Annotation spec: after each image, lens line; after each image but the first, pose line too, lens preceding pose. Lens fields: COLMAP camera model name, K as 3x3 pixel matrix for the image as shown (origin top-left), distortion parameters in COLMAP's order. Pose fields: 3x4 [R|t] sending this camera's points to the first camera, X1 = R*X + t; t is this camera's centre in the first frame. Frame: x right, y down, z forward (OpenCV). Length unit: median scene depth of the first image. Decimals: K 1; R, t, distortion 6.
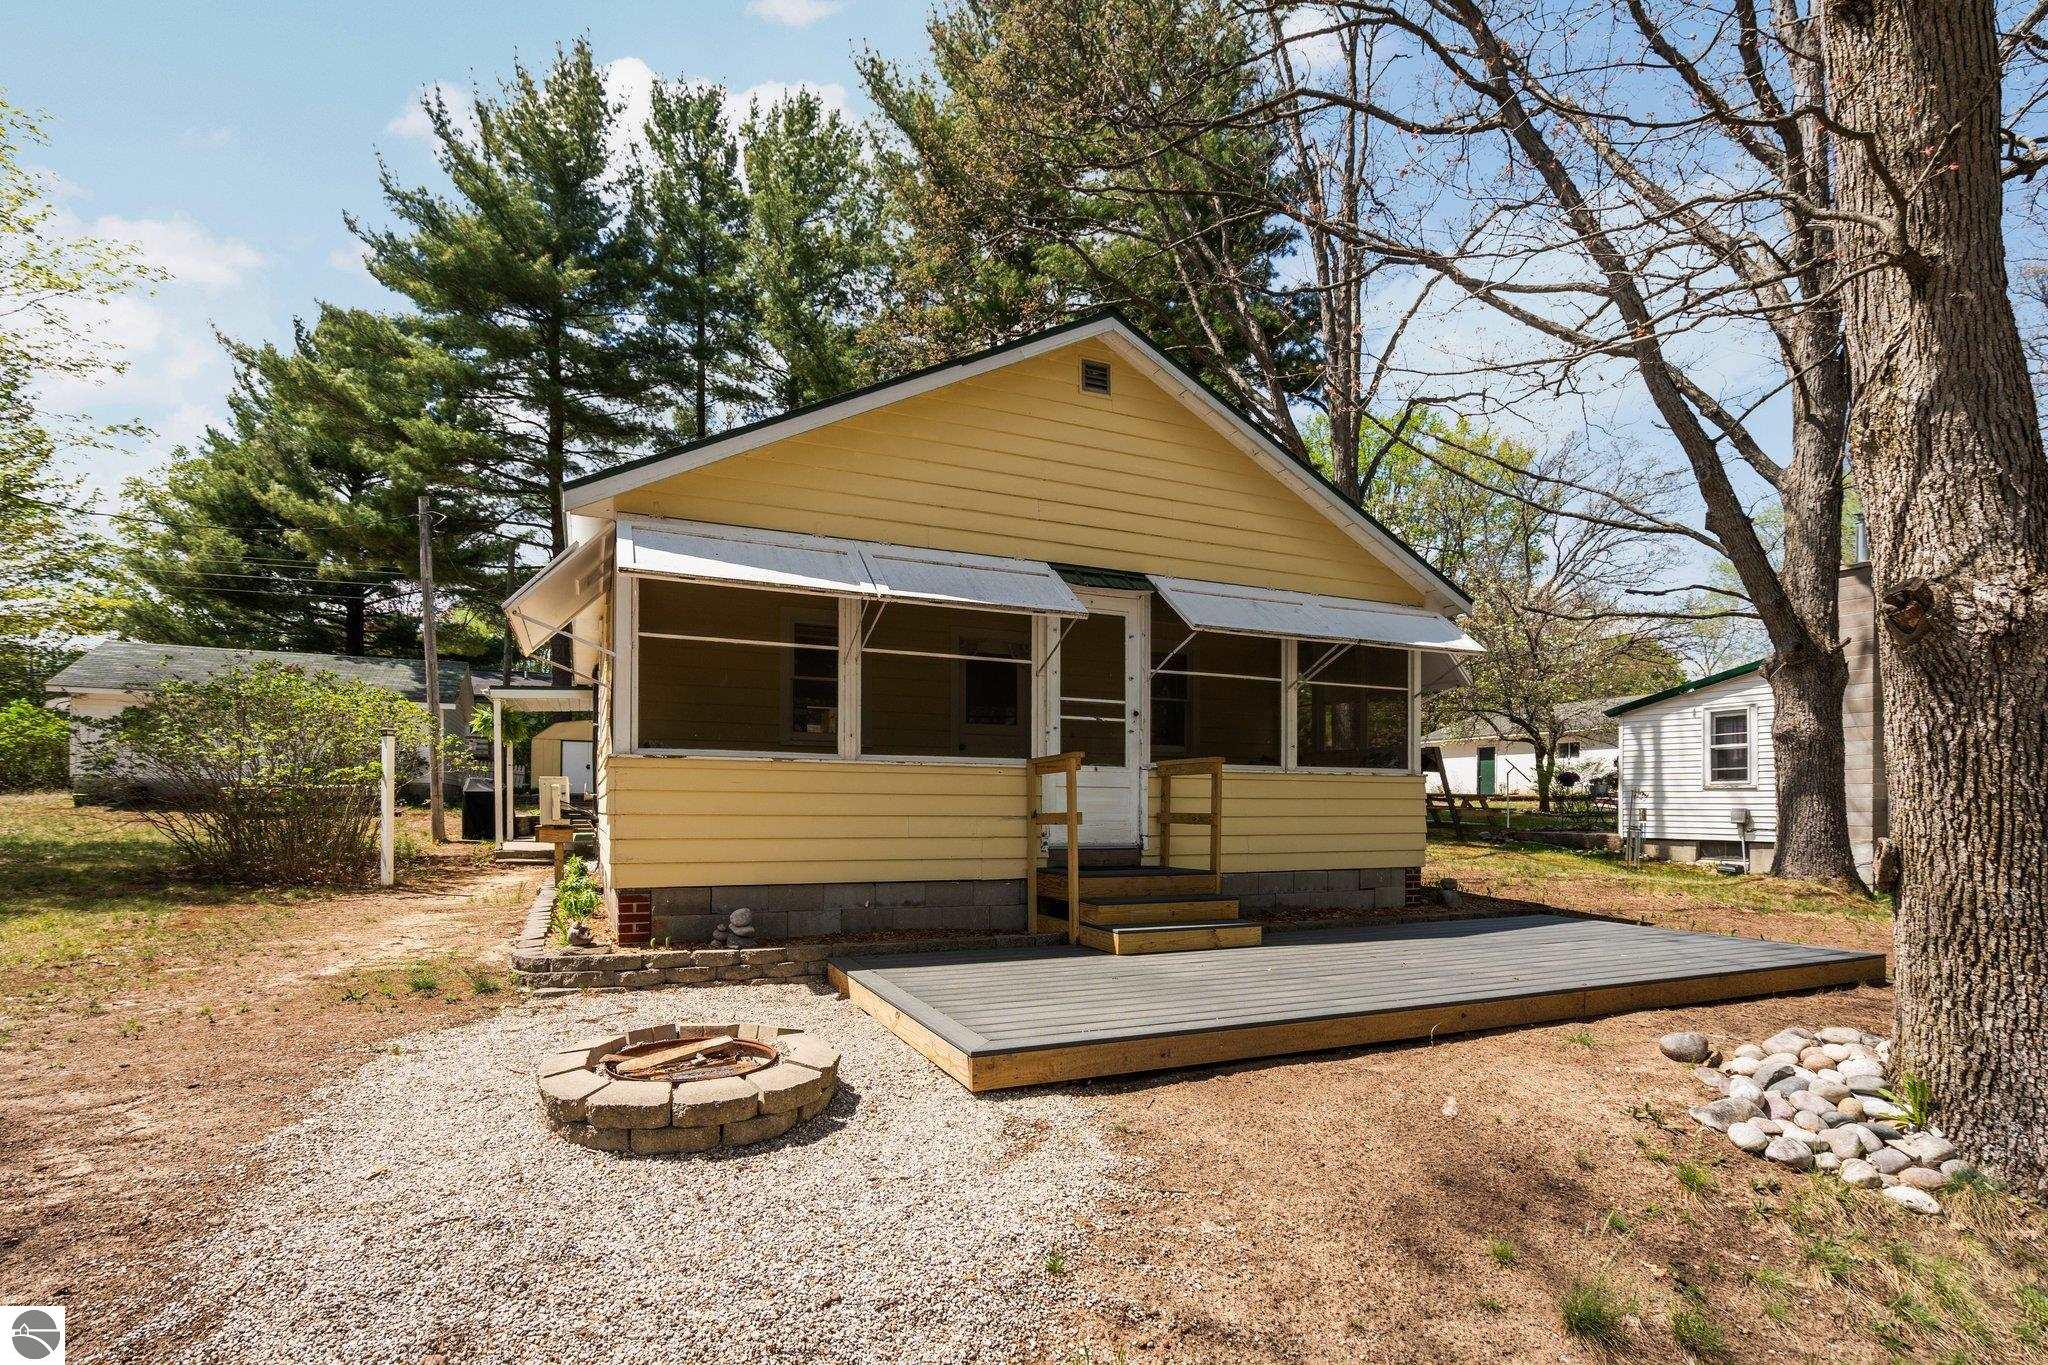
lens RADIAL K [[939.0, 0, 1028.7], [0, 939.0, 789.8], [0, 0, 1]] dist [0.000267, 0.000676]
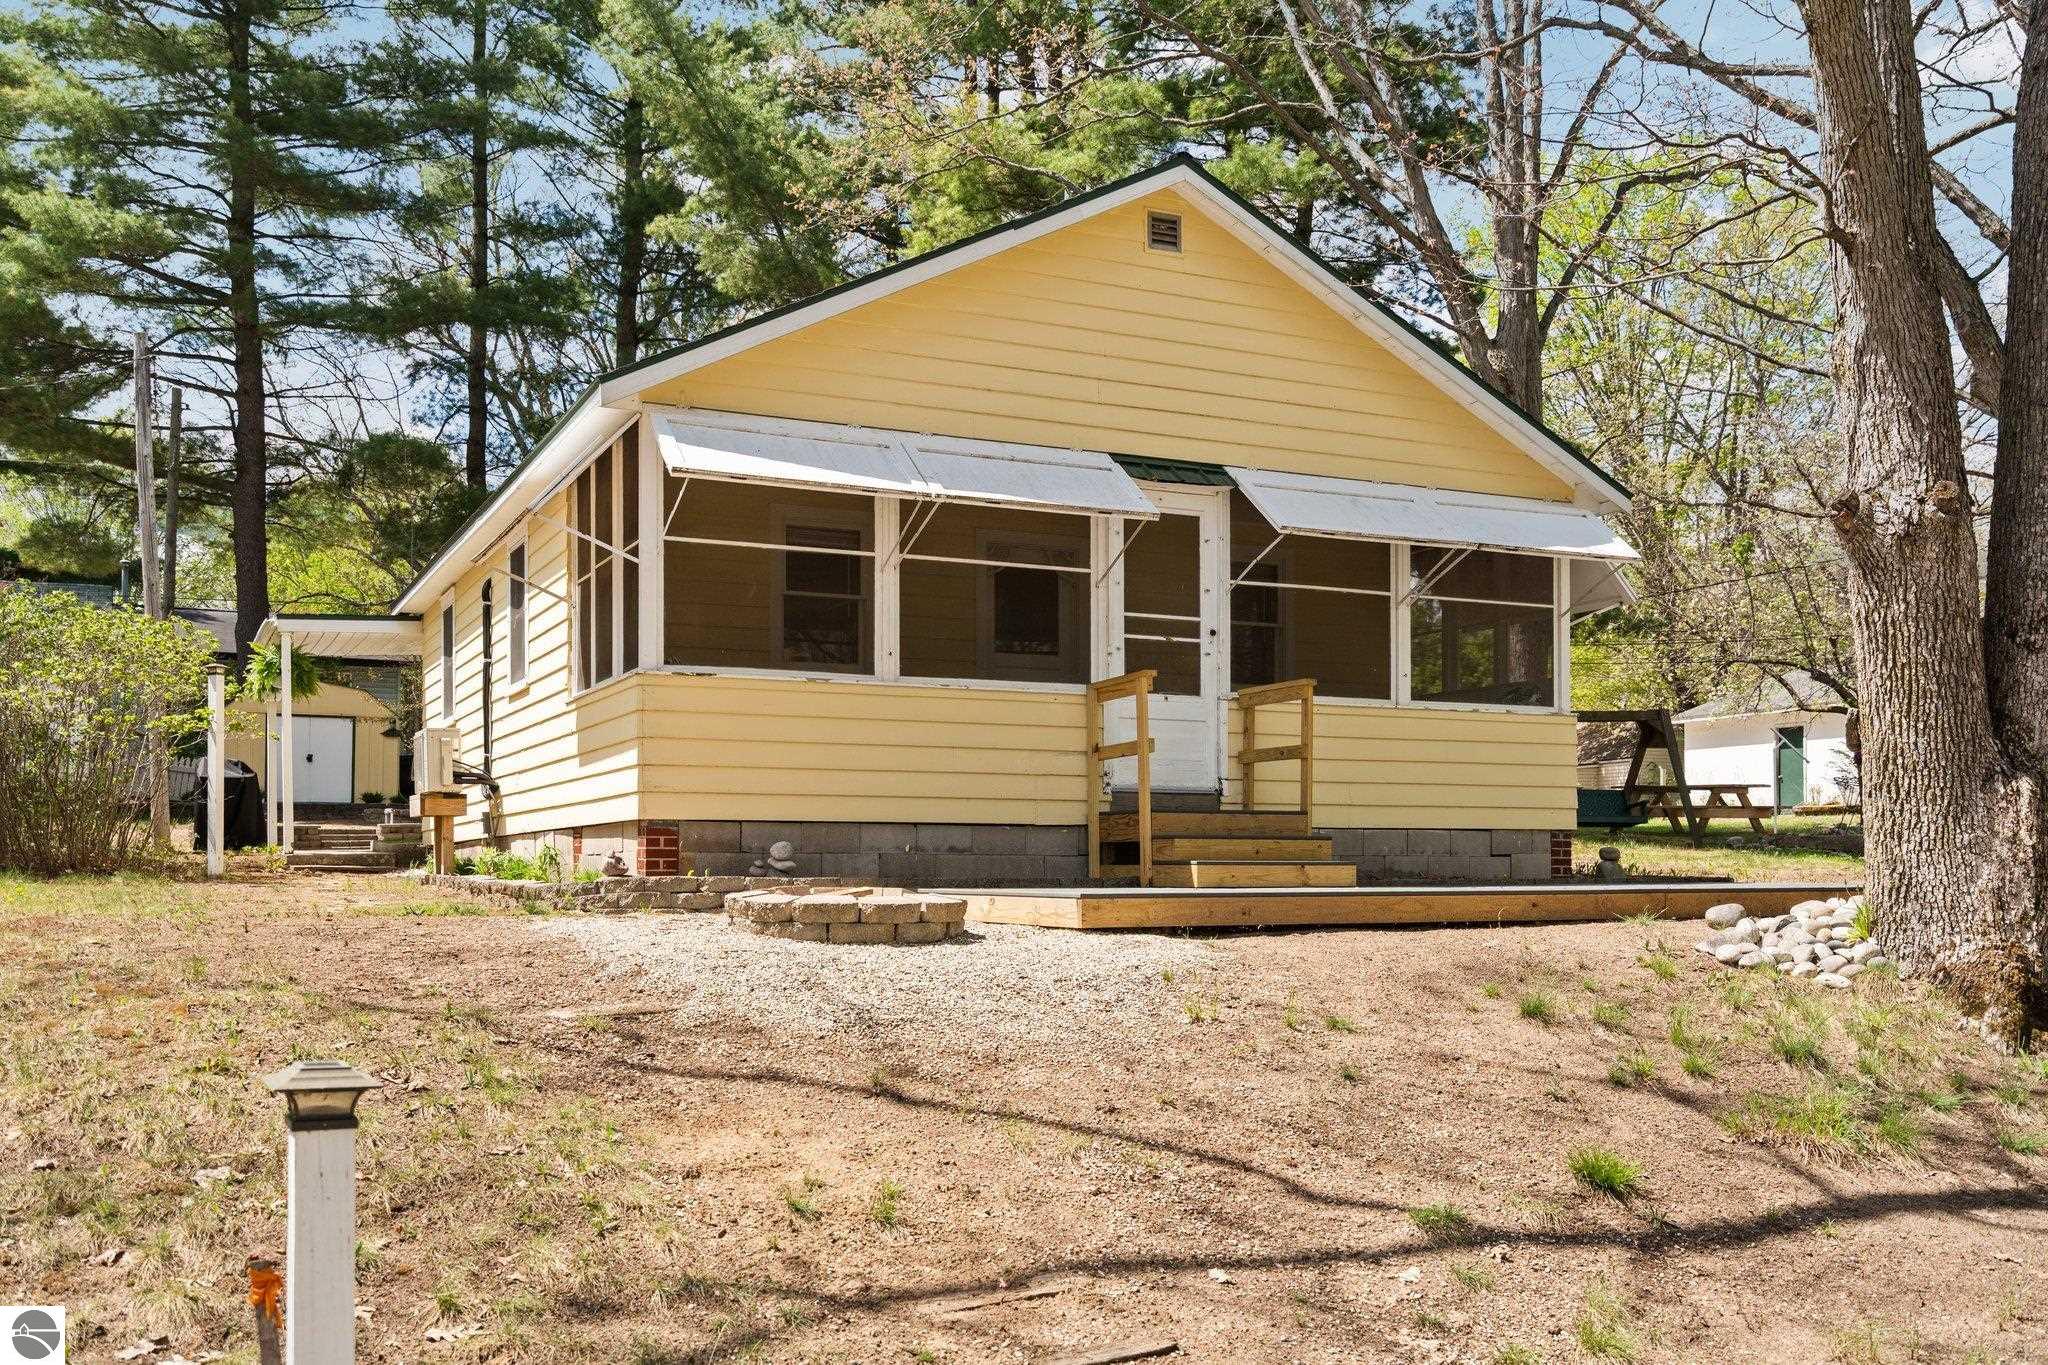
lens RADIAL K [[1856.6, 0, 1028.4], [0, 1856.6, 860.7], [0, 0, 1]] dist [0.012660, 0.000000]
pose [[0.999759, -0.005239, 0.021307, -0.086710], [0.005091, 0.999963, 0.006975, 0.109346], [-0.021343, -0.006864, 0.999749, -0.650437]]
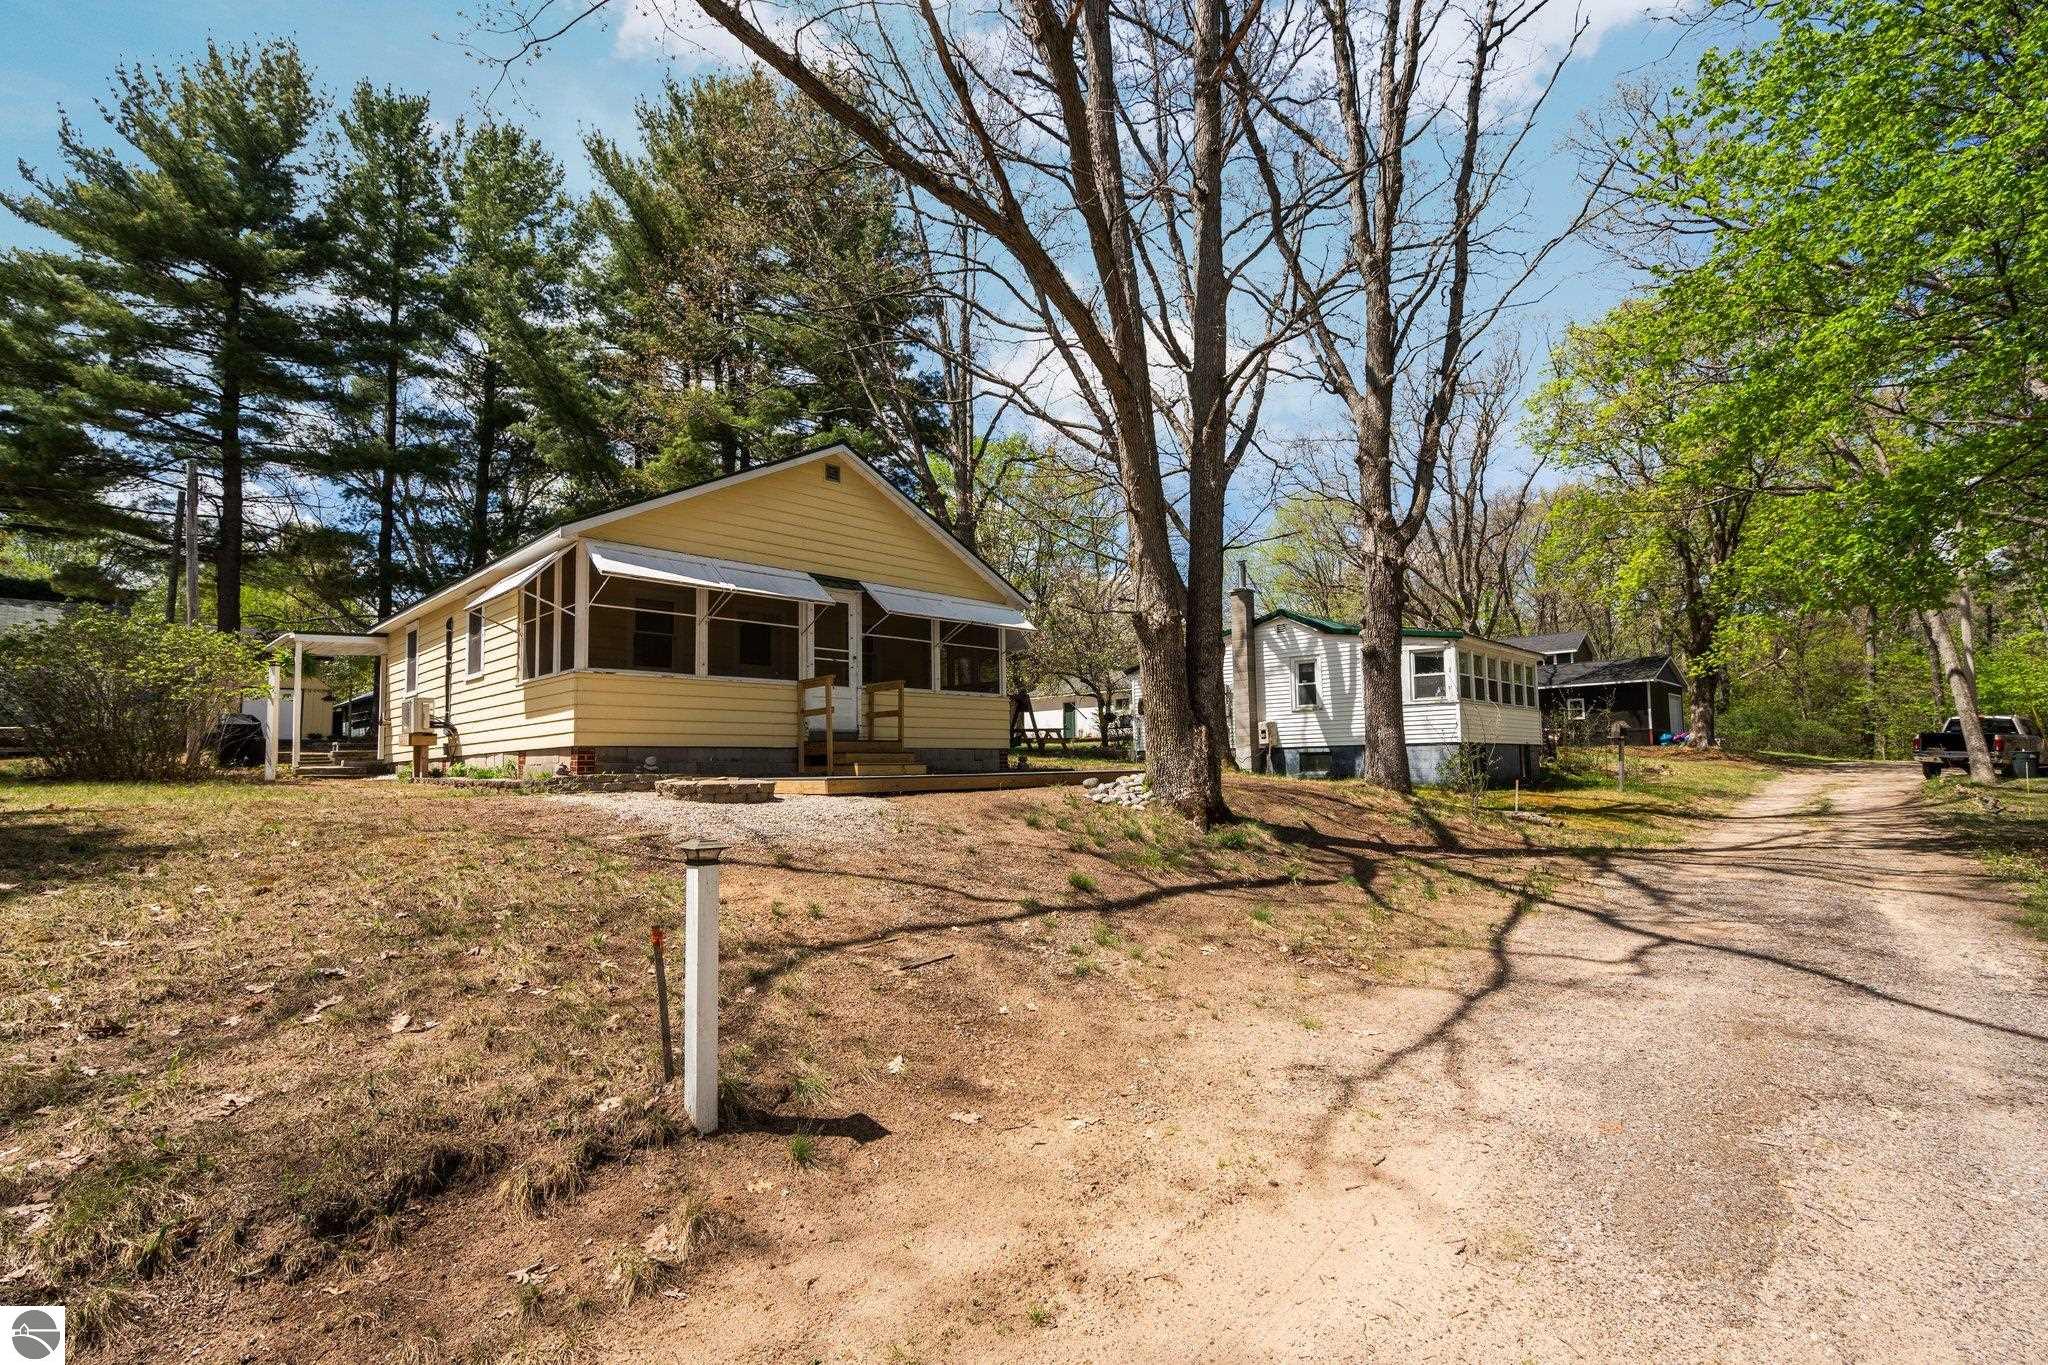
lens RADIAL K [[939.0, 0, 1015.9], [0, 939.0, 712.8], [0, 0, 1]] dist [0.000267, 0.000676]
pose [[0.930707, 0.001922, 0.365761, -0.256402], [0.016391, 0.998763, -0.046955, 0.113425], [-0.365398, 0.049697, 0.929524, -0.778228]]
